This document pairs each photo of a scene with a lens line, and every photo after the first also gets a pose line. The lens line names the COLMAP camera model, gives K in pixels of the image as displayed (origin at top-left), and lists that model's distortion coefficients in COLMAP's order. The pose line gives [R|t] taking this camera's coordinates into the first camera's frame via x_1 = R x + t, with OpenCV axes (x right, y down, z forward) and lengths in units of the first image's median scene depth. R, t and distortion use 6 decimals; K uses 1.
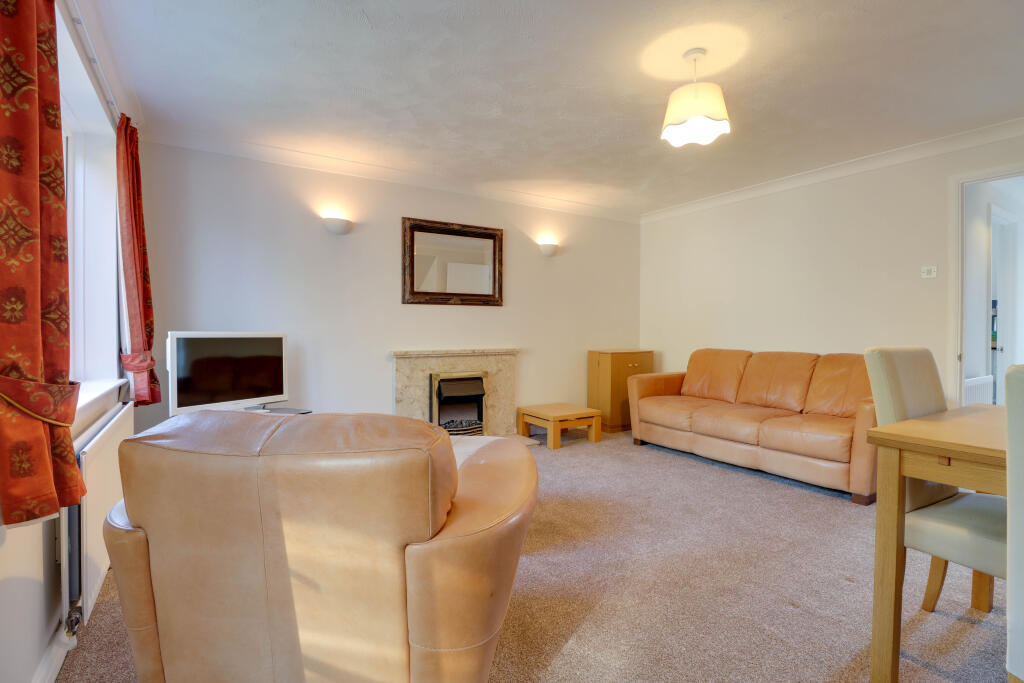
lens RADIAL K [[474.8, 0, 508.6], [0, 474.8, 336.5], [0, 0, 1]] dist [-0.000131, -0.013616]
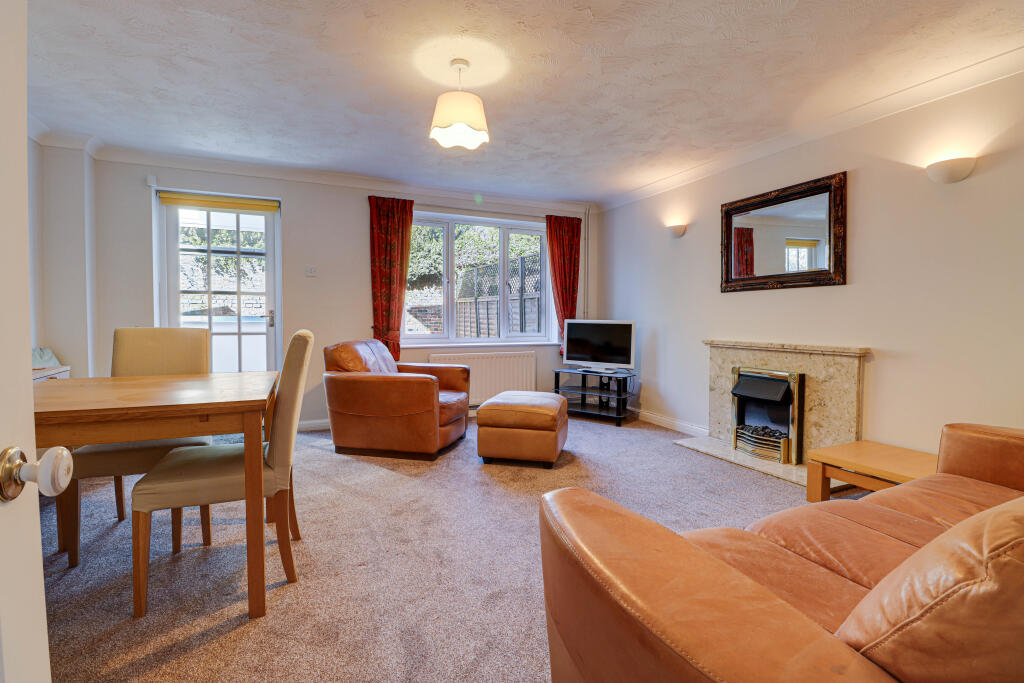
lens RADIAL K [[474.8, 0, 508.6], [0, 474.8, 336.5], [0, 0, 1]] dist [-0.000131, -0.013616]
pose [[-0.138766, 0.037169, -0.989627, 0.771082], [-0.012815, 0.999144, 0.039324, -0.010409], [0.990242, 0.018139, -0.138171, 0.657322]]
